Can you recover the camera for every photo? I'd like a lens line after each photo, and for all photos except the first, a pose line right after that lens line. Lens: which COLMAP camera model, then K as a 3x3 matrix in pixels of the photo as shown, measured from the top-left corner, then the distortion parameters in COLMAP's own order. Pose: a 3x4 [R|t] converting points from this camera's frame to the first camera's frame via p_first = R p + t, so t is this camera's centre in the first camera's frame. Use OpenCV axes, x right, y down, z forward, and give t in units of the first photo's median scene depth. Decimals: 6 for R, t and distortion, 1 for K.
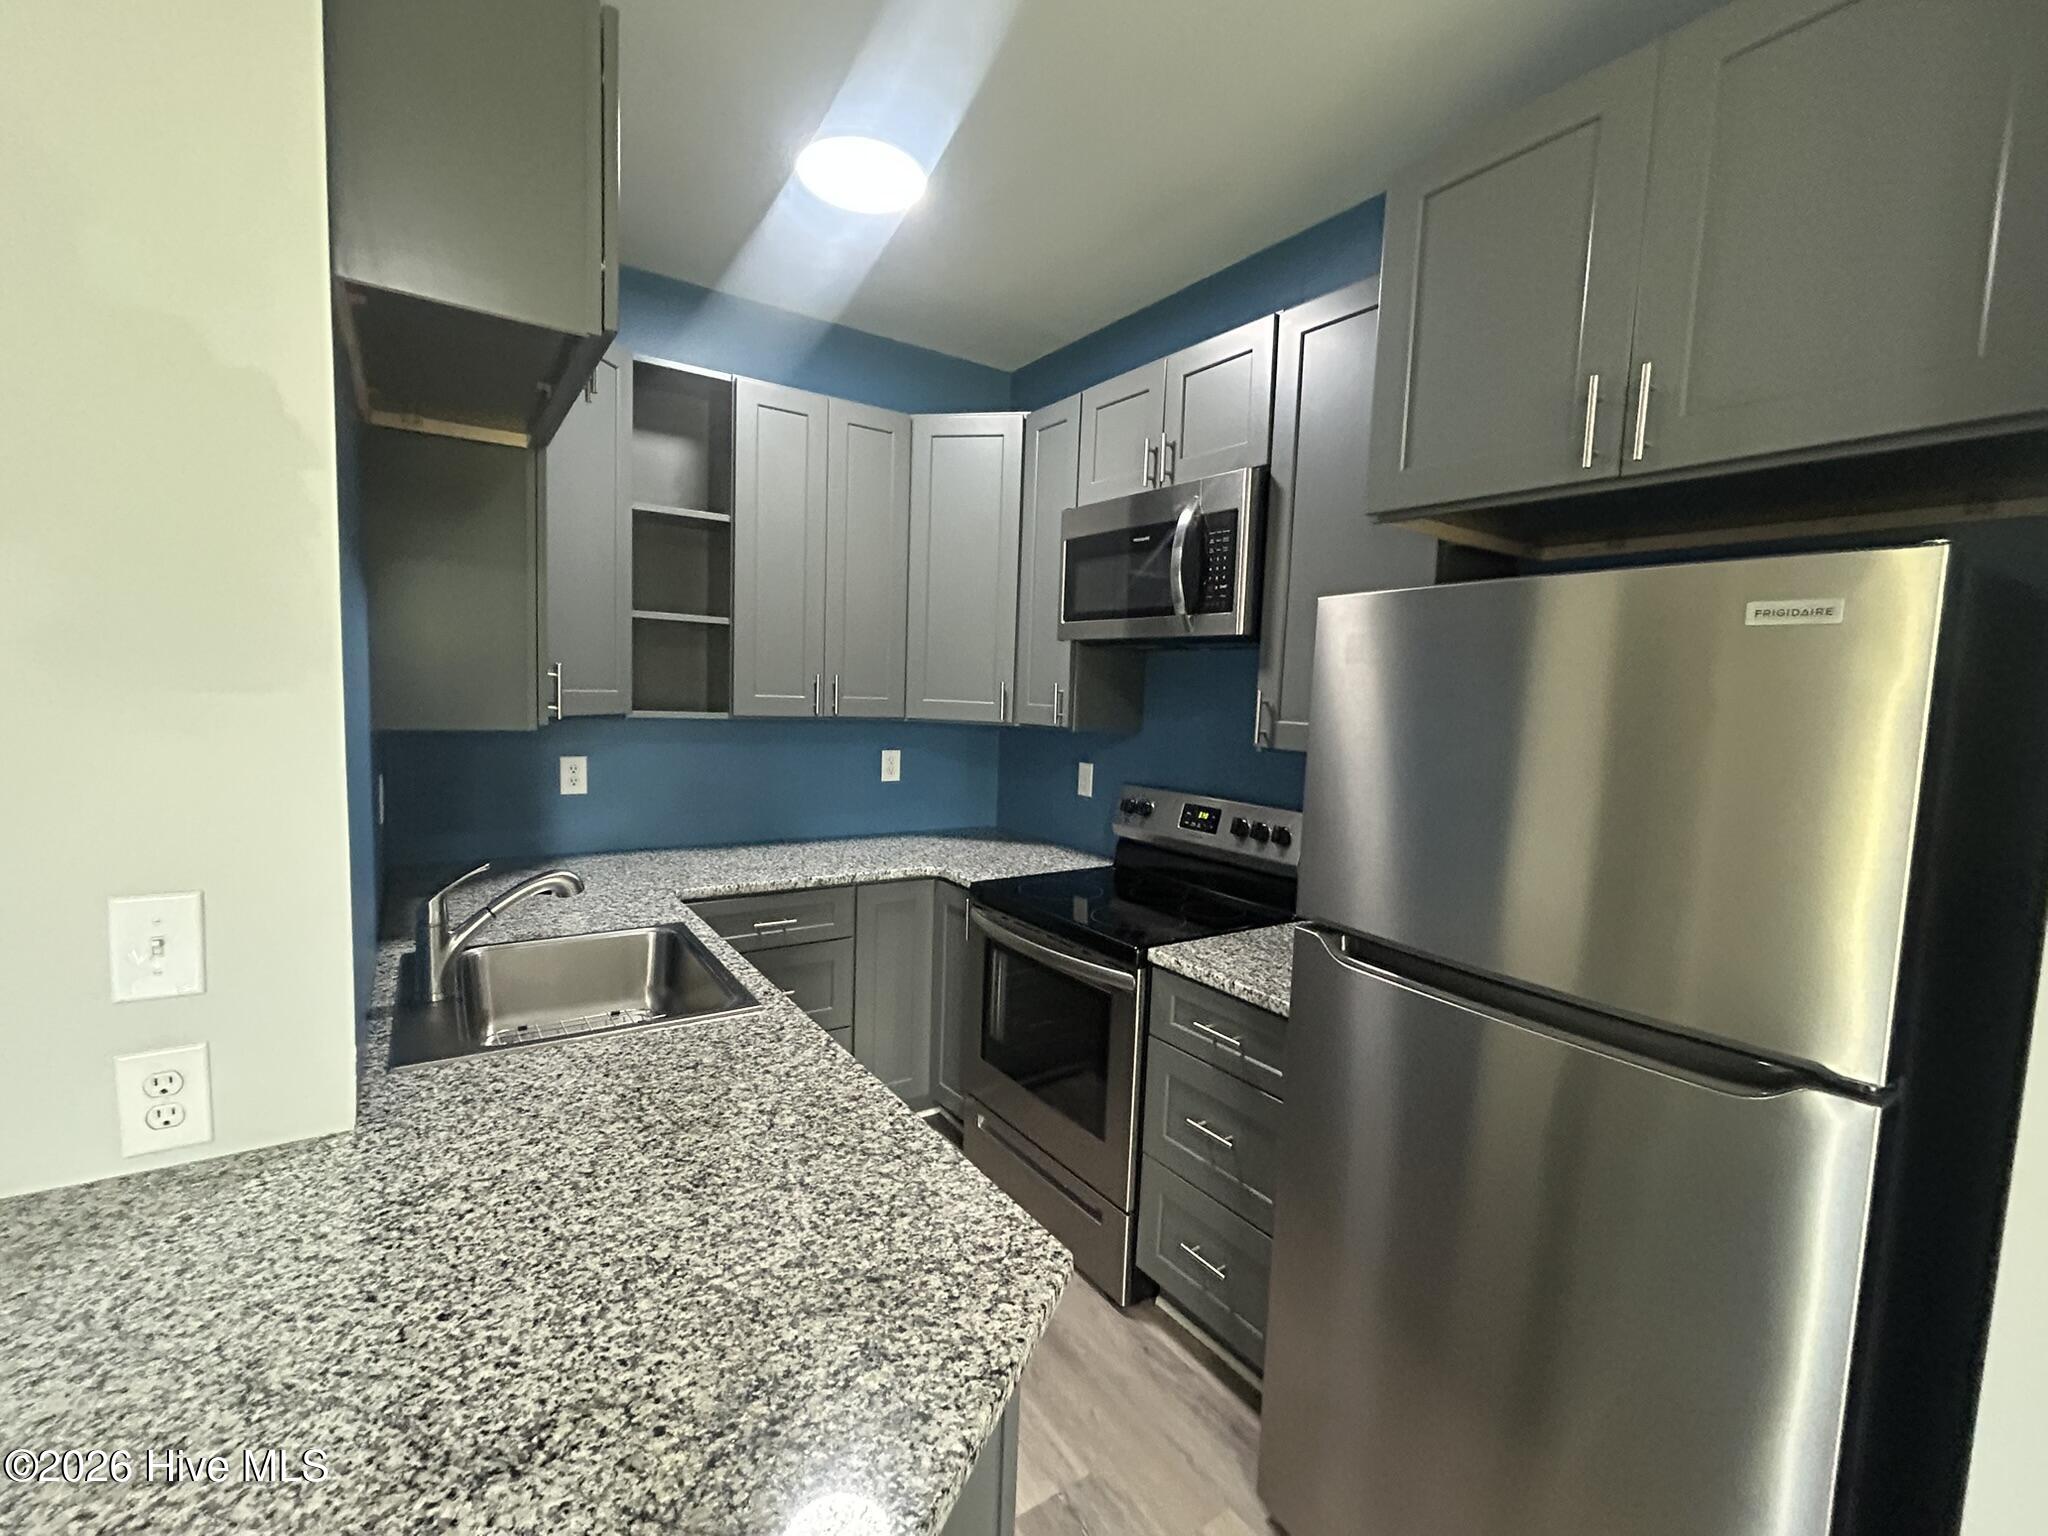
lens RADIAL K [[883.7, 0, 1024.8], [0, 883.7, 758.8], [0, 0, 1]] dist [-0.002012, 0.001821]
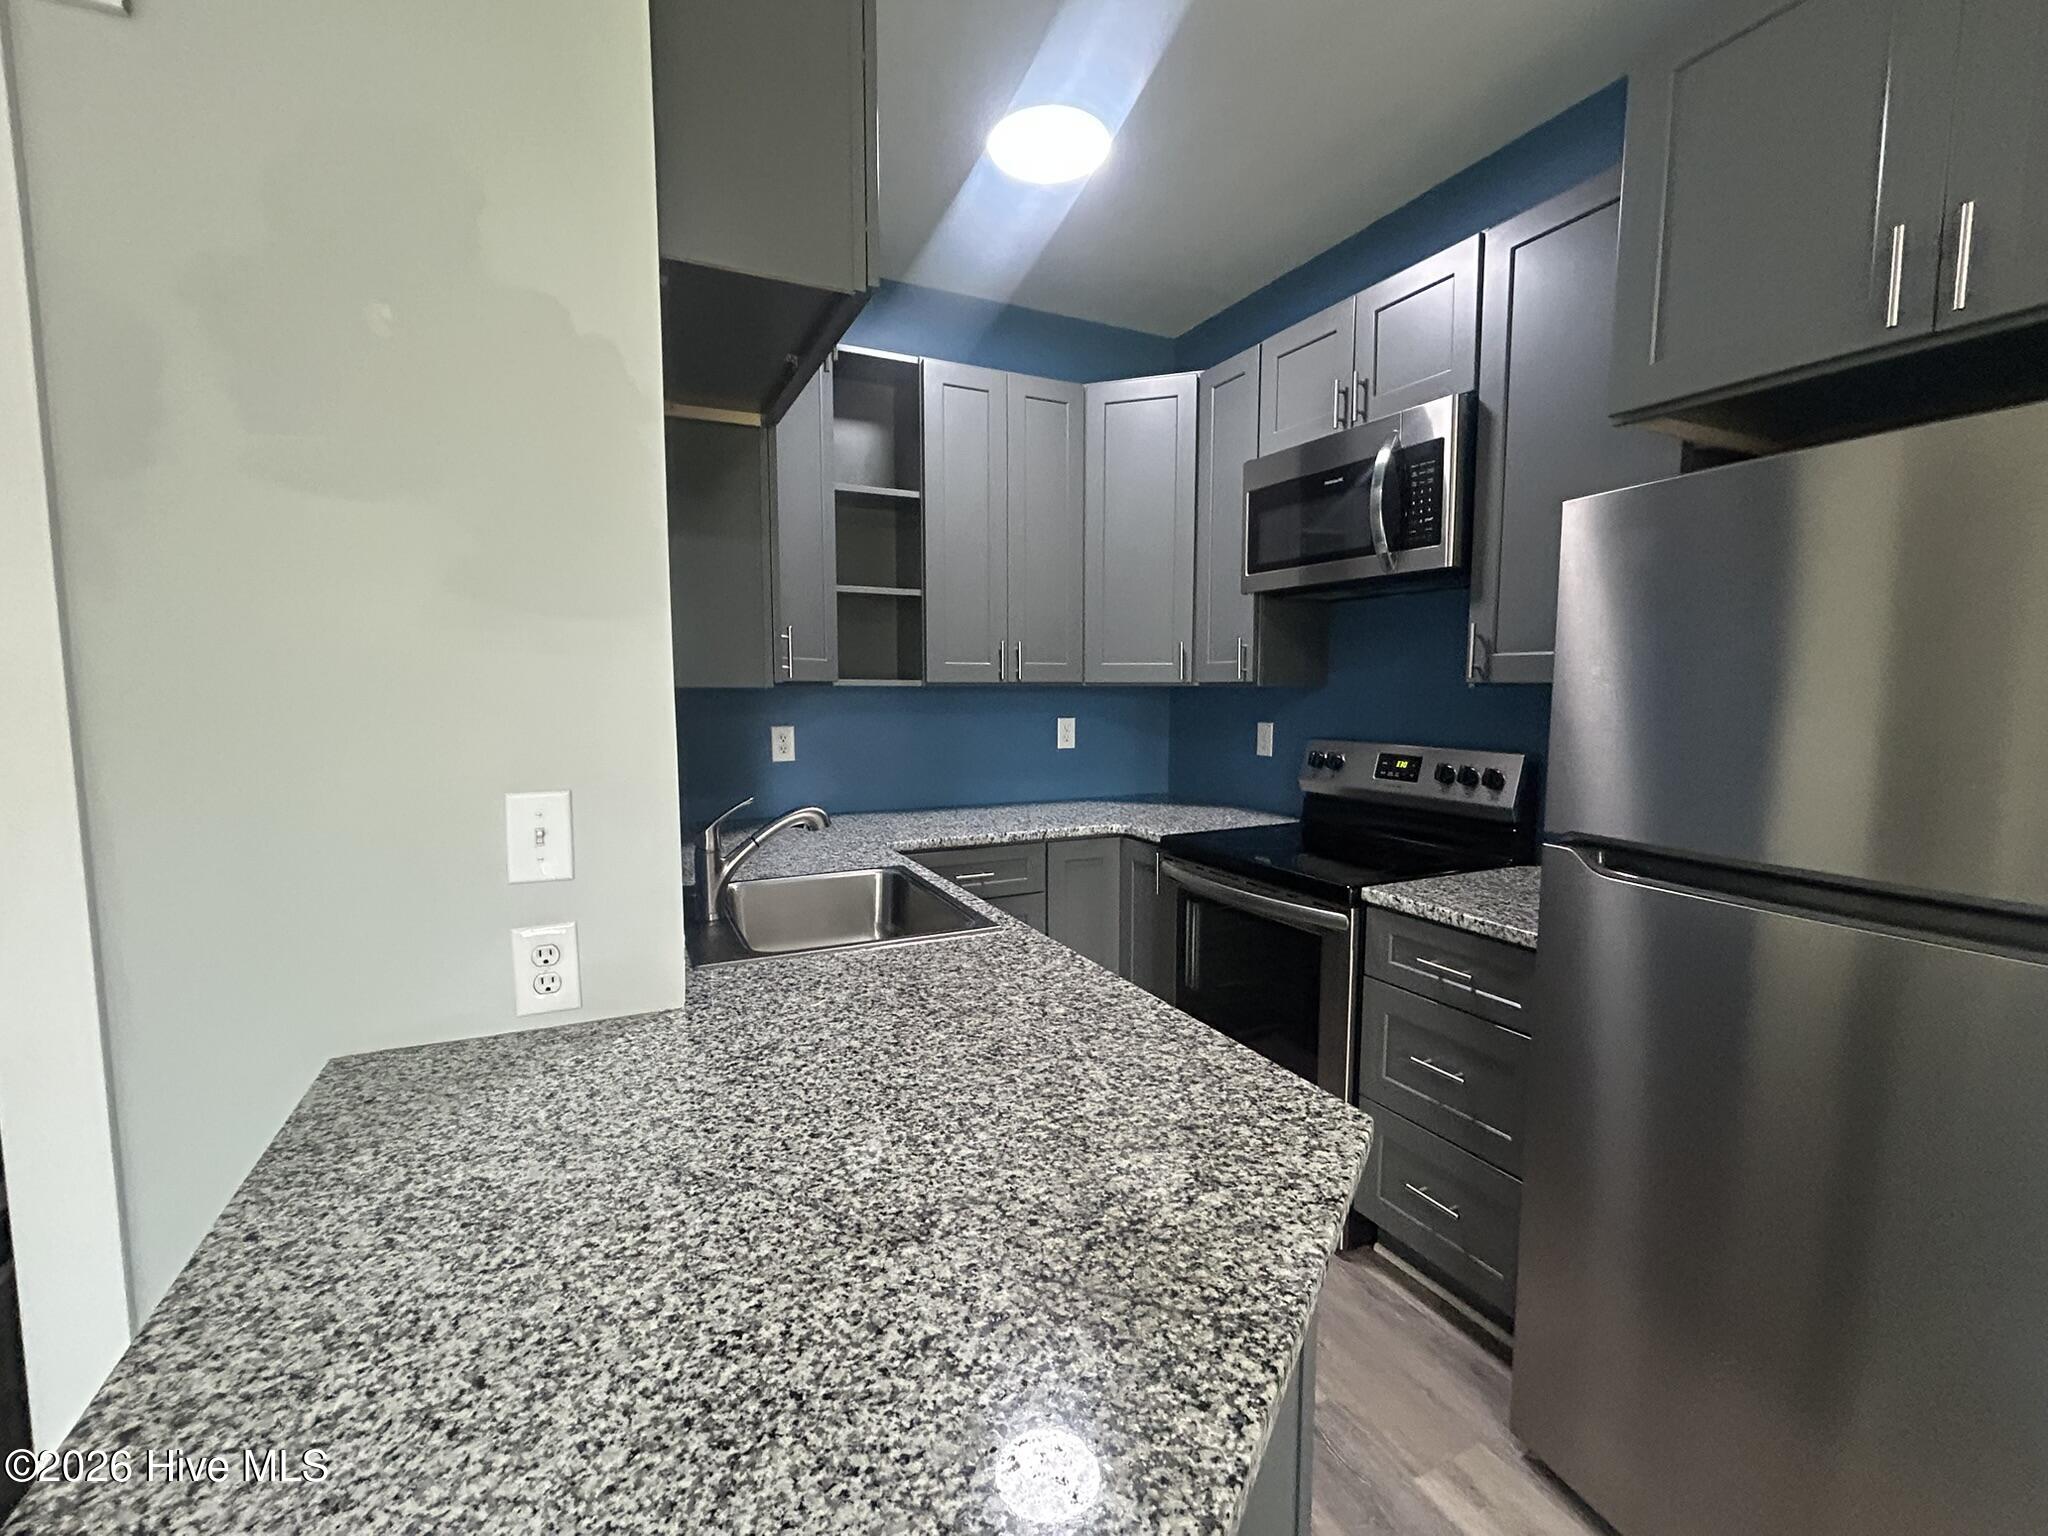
lens RADIAL K [[883.7, 0, 1024.8], [0, 883.7, 758.8], [0, 0, 1]] dist [-0.002012, 0.001821]
pose [[0.988934, -0.024108, -0.146385, -0.099895], [0.024350, 0.999703, -0.000135, 0.072752], [0.146345, -0.003431, 0.989228, -0.037994]]
